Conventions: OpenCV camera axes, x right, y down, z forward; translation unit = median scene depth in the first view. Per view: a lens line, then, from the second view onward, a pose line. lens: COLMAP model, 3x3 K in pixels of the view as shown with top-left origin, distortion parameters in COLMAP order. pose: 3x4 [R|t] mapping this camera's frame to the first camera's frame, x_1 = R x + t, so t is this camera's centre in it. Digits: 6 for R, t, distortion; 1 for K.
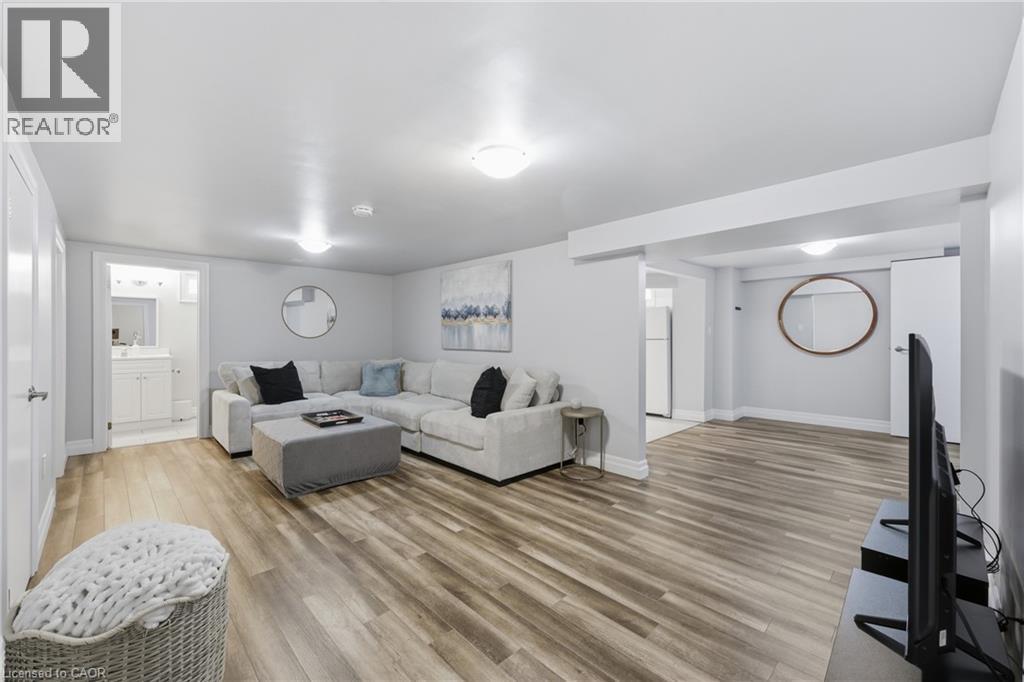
lens RADIAL K [[415.3, 0, 503.2], [0, 415.3, 338.1], [0, 0, 1]] dist [-0.002200, -0.000056]
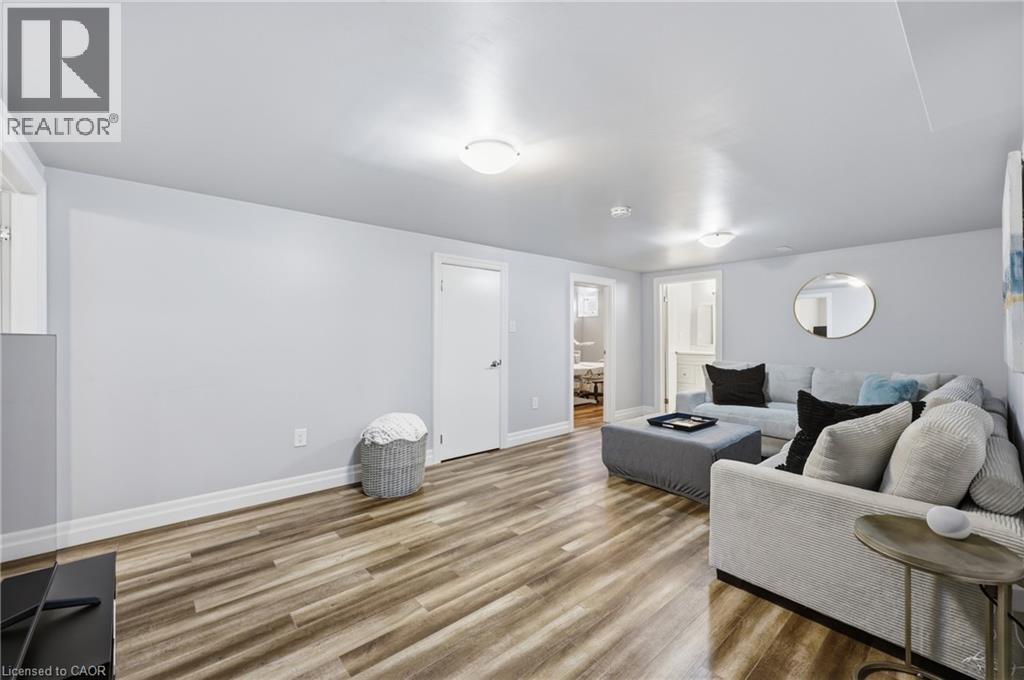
lens RADIAL K [[415.3, 0, 502.4], [0, 415.3, 337.5], [0, 0, 1]] dist [-0.002200, -0.000056]
pose [[-0.060465, 0.001362, -0.998169, 0.837874], [-0.003772, 0.999992, 0.001593, -0.001759], [0.998163, 0.003861, -0.060459, 0.948386]]
